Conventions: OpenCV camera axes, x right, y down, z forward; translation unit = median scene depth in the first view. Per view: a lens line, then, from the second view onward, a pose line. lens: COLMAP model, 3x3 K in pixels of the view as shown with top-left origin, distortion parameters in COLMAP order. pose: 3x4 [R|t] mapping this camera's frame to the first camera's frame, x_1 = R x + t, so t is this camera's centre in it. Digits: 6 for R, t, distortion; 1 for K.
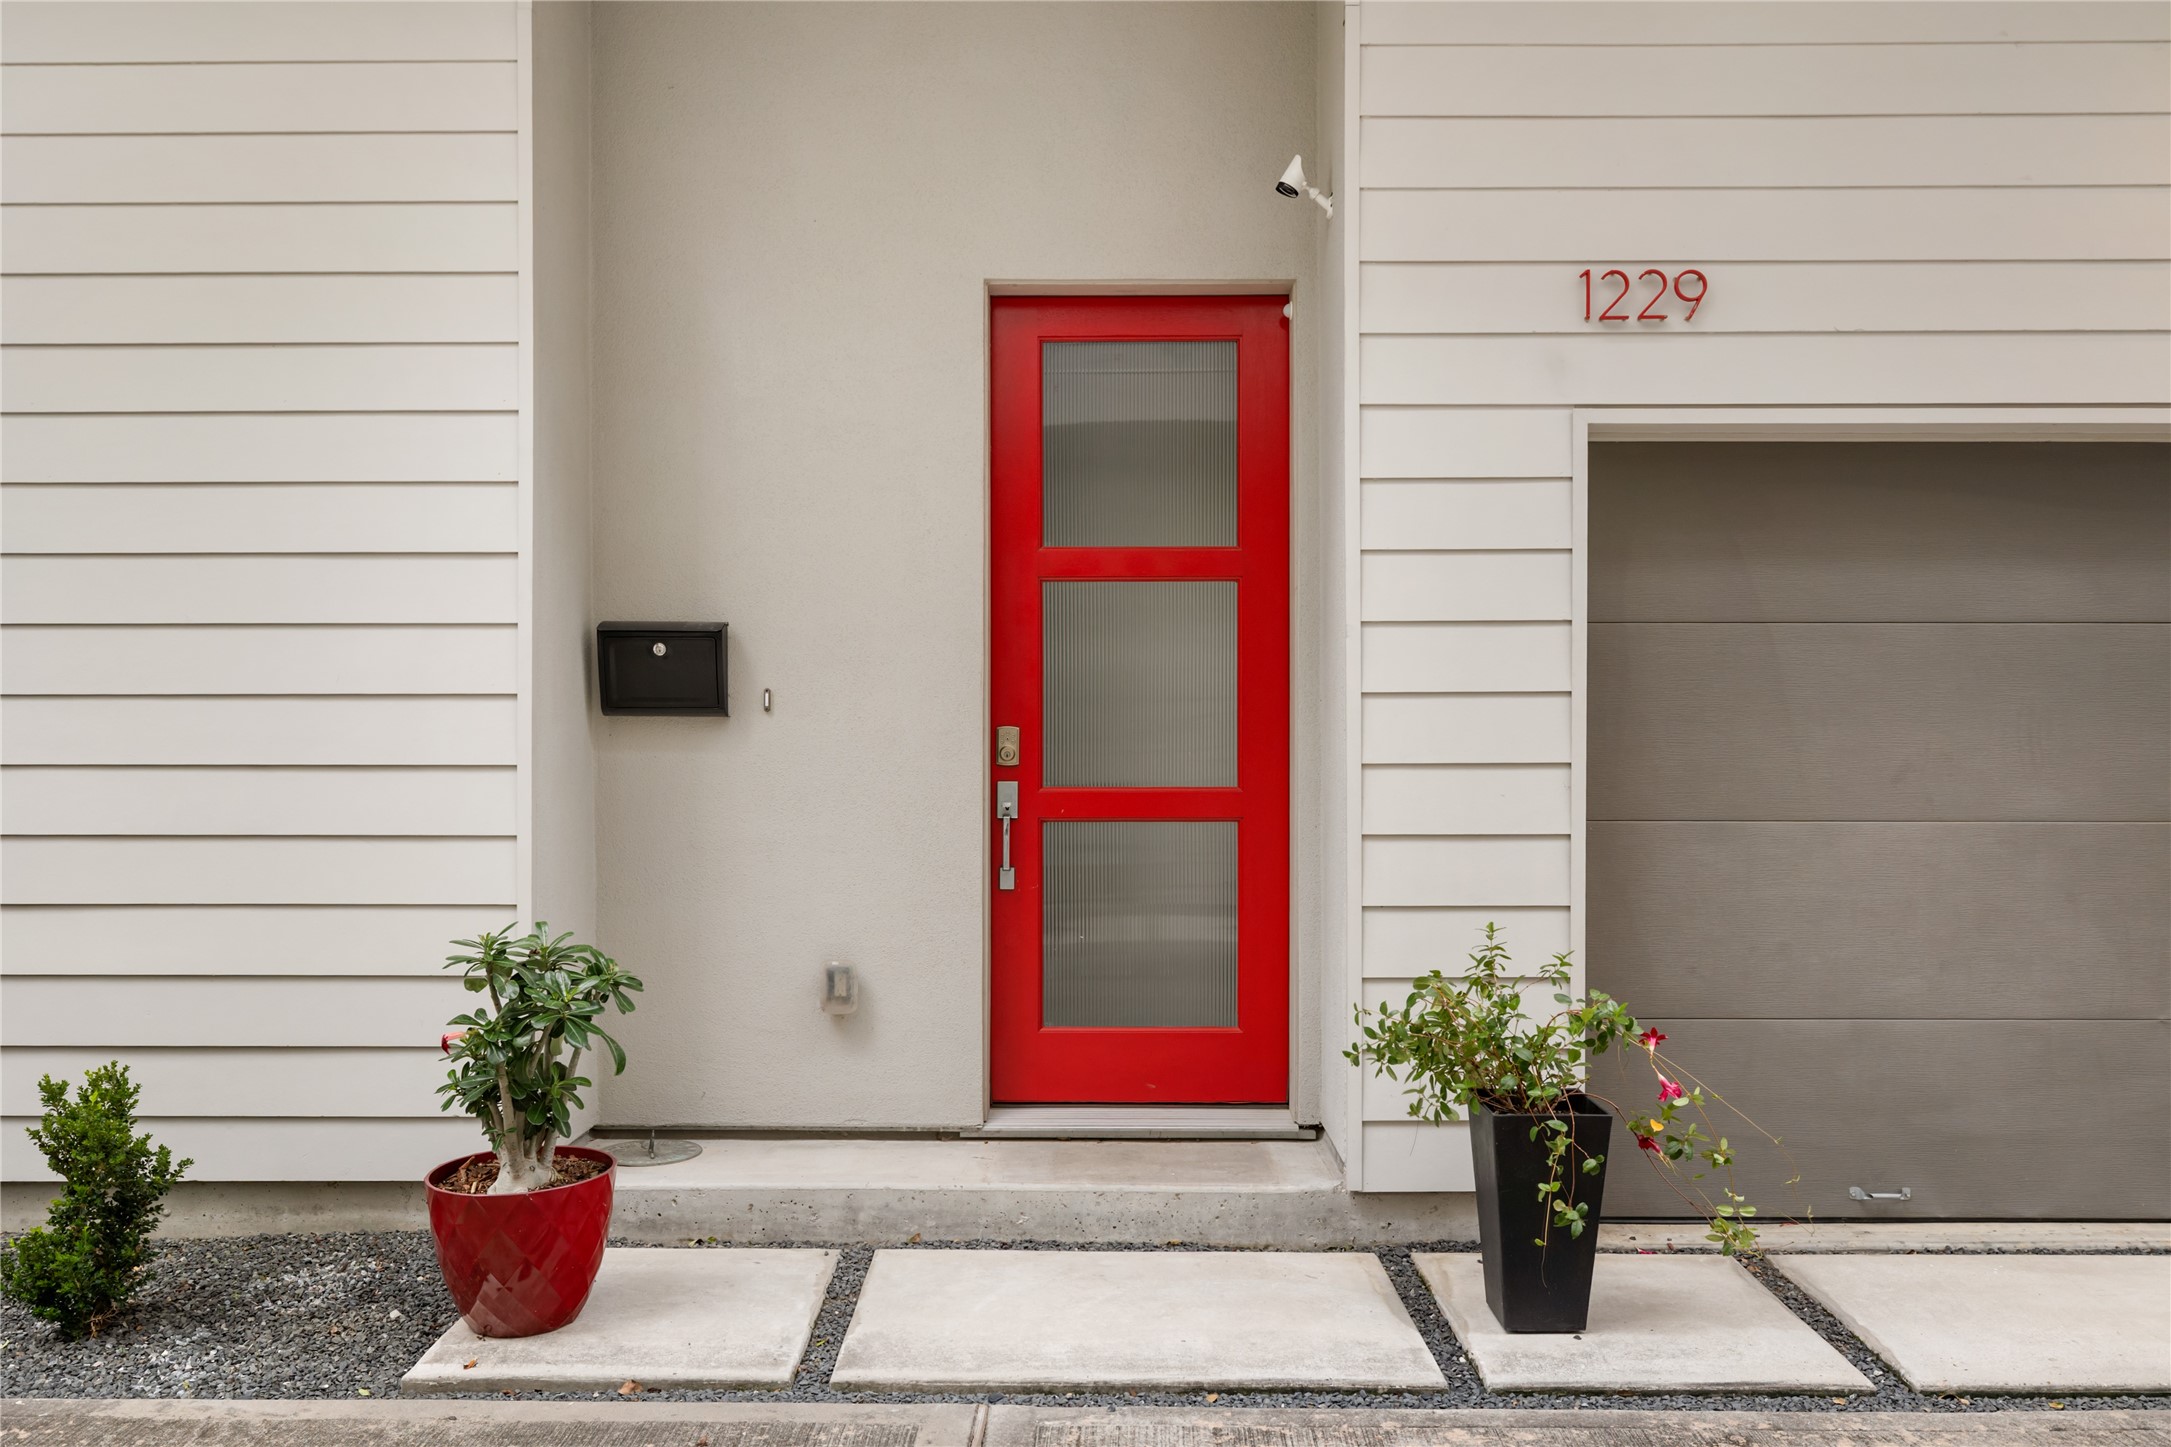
lens RADIAL K [[1653.8, 0, 1090.7], [0, 1653.8, 785.6], [0, 0, 1]] dist [0.002117, 0.000329]
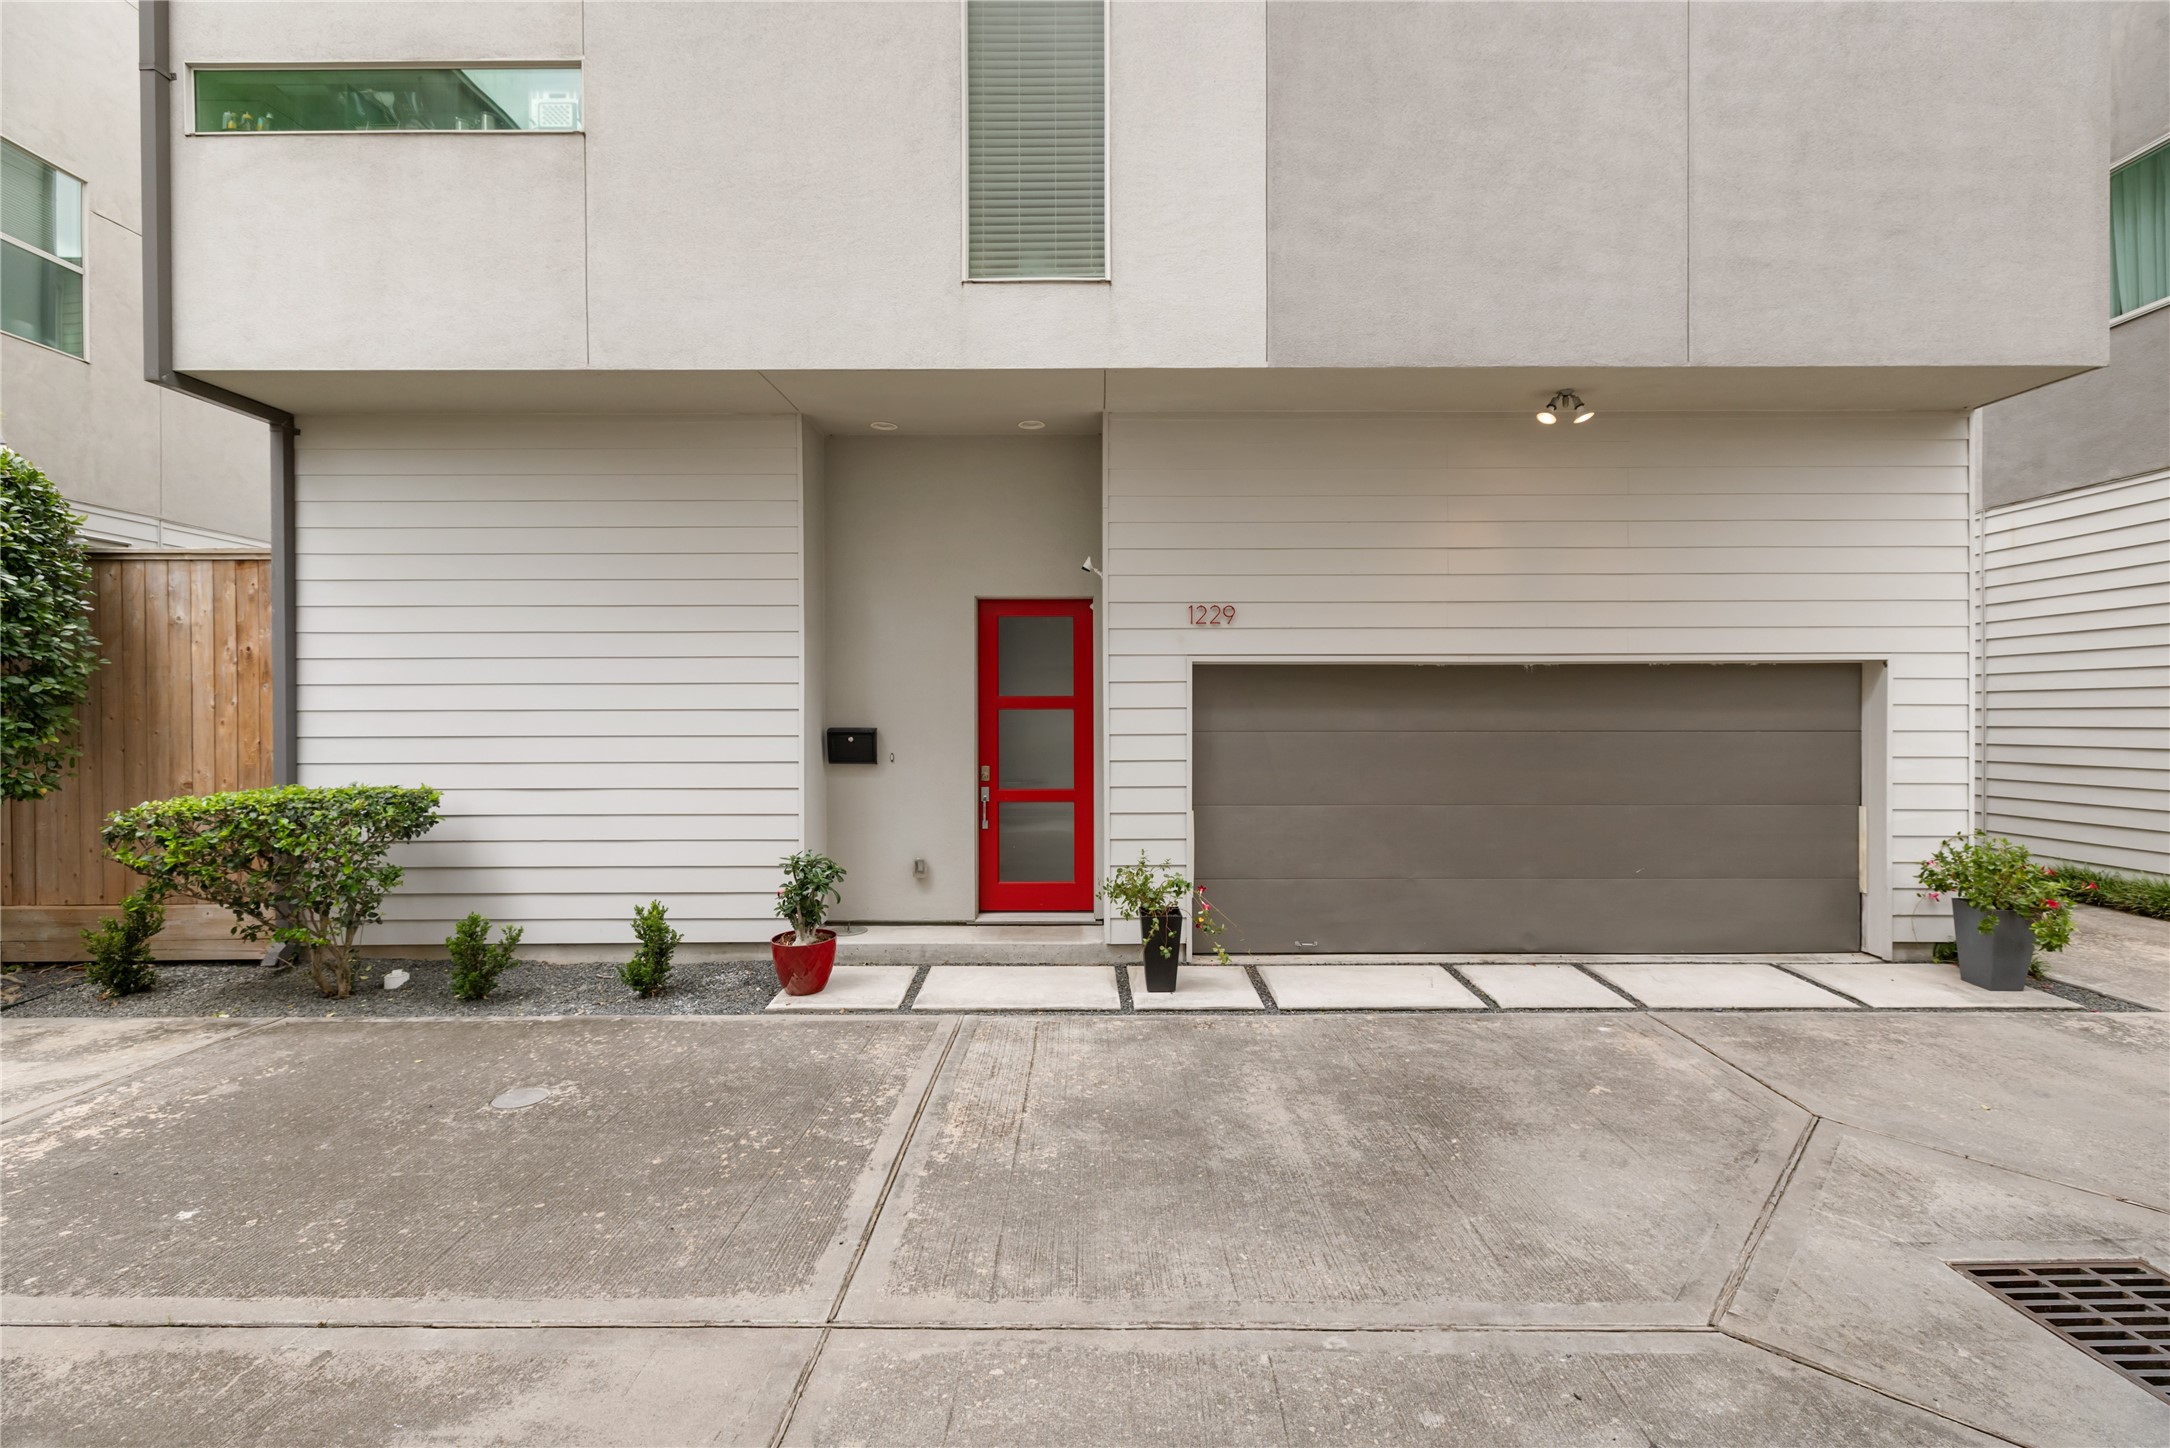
lens RADIAL K [[915.8, 0, 1089.5], [0, 915.8, 726.3], [0, 0, 1]] dist [-0.000296, -0.000244]
pose [[0.999975, -0.004002, 0.005824, 0.129197], [0.004003, 0.999992, -0.000199, -0.119029], [-0.005823, 0.000222, 0.999983, -0.535988]]
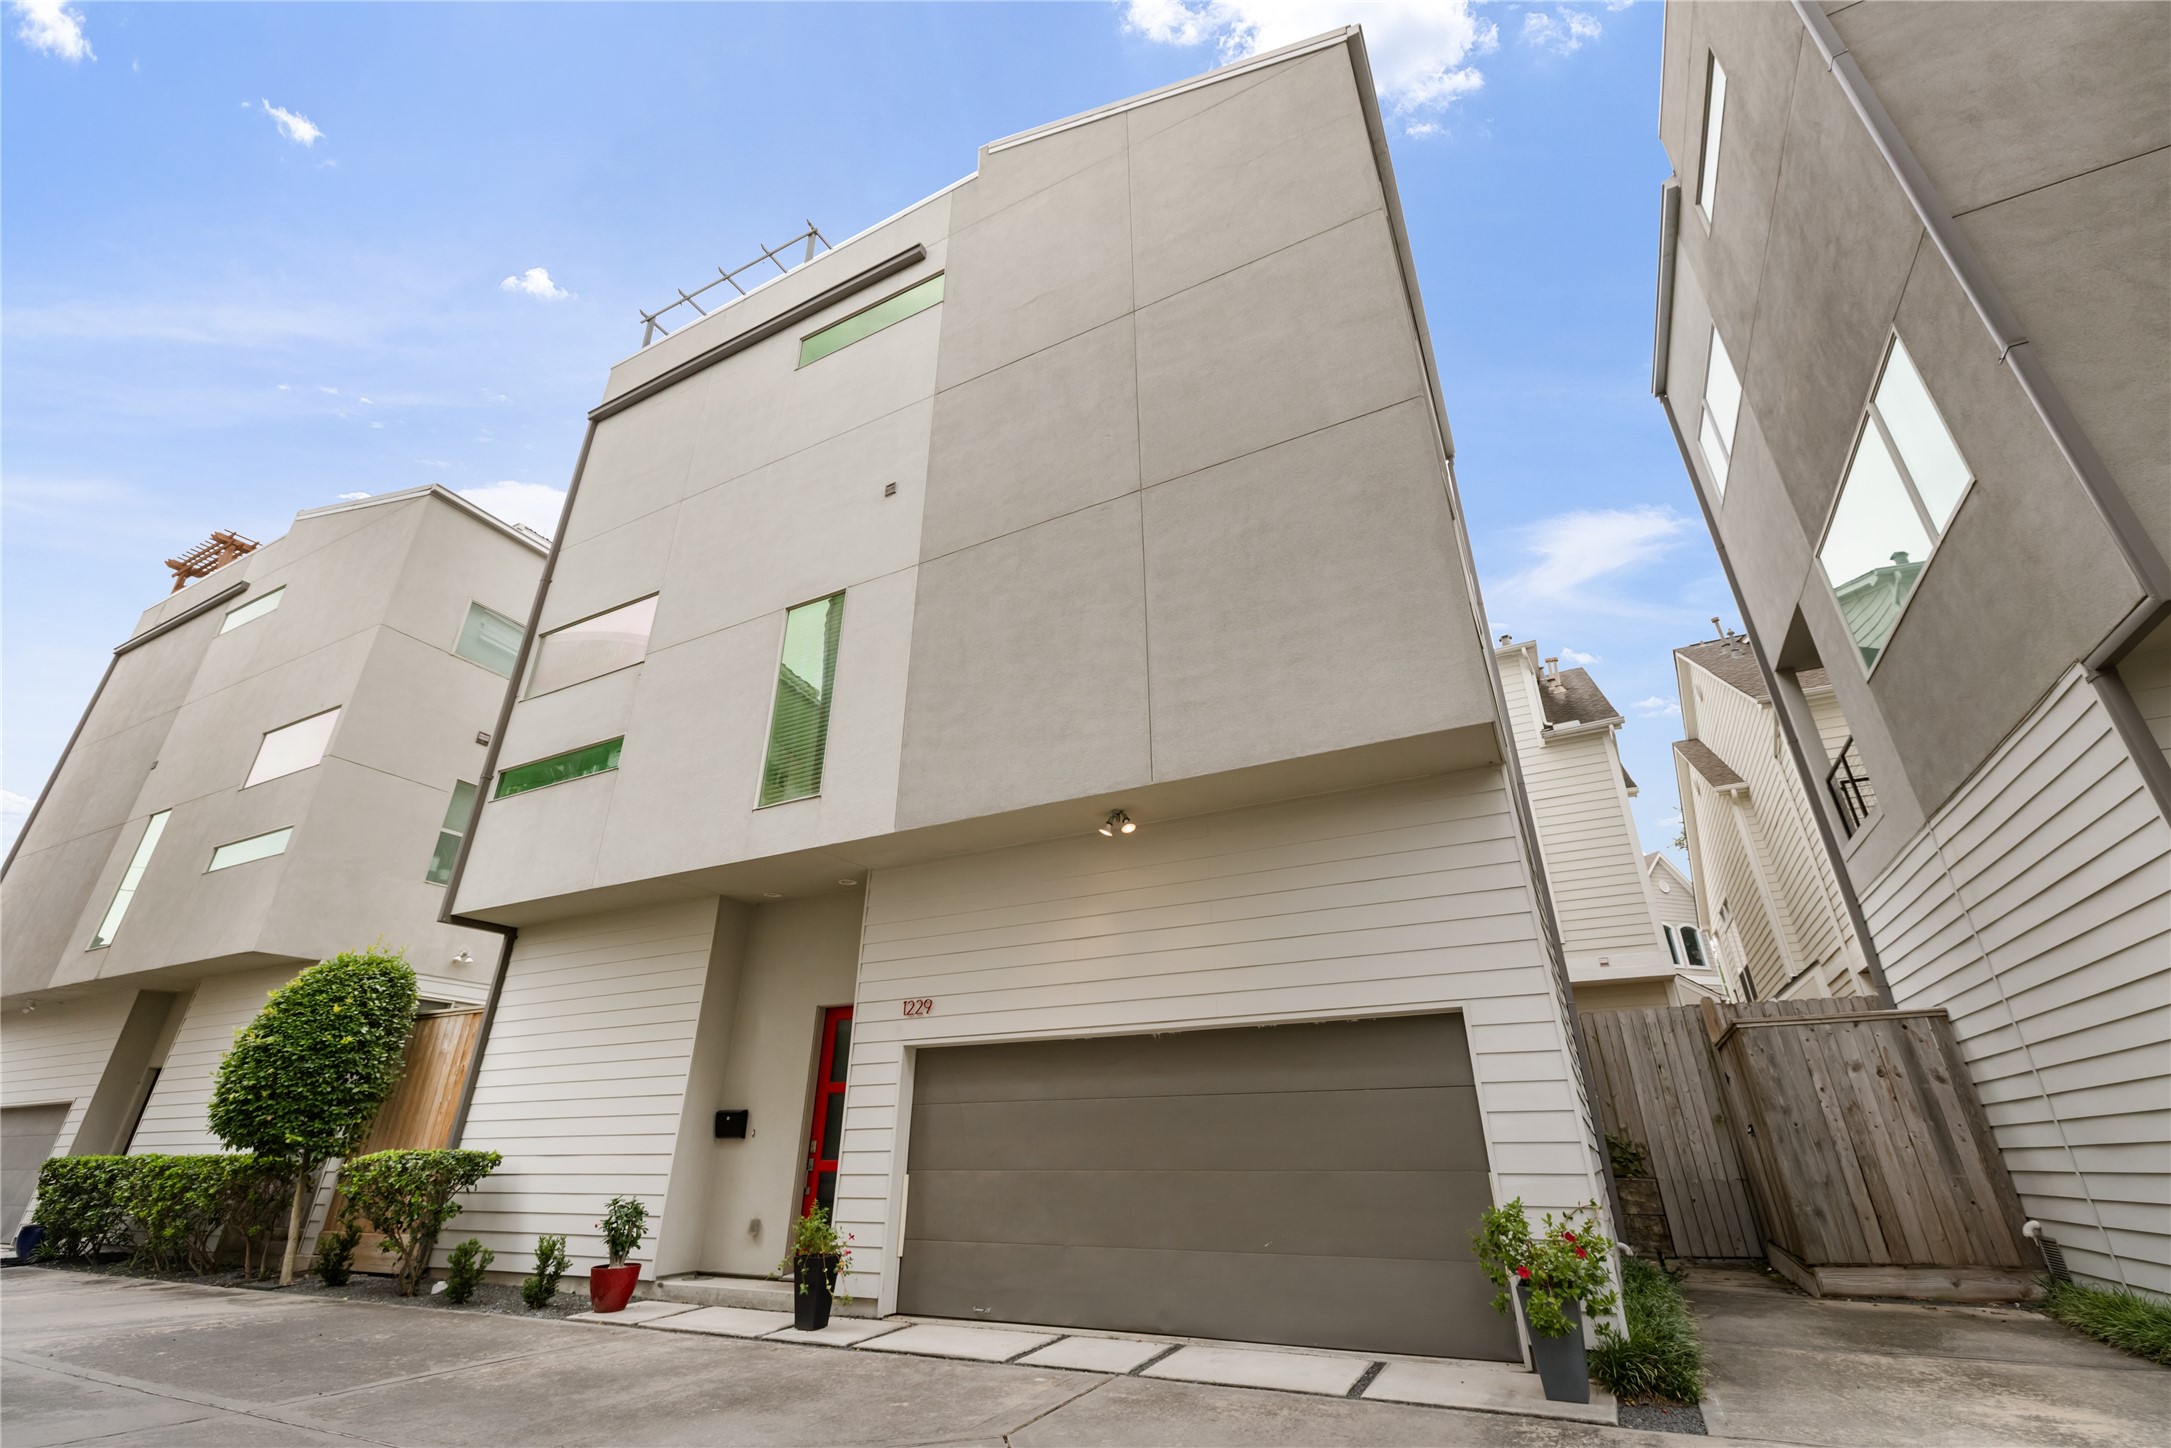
lens RADIAL K [[916.2, 0, 1090.0], [0, 916.2, 726.3], [0, 0, 1]] dist [-0.000296, -0.000244]
pose [[0.894913, -0.195292, -0.401238, 1.674599], [-0.000120, 0.899046, -0.437854, 0.028252], [0.446241, 0.391889, 0.804544, -0.711334]]
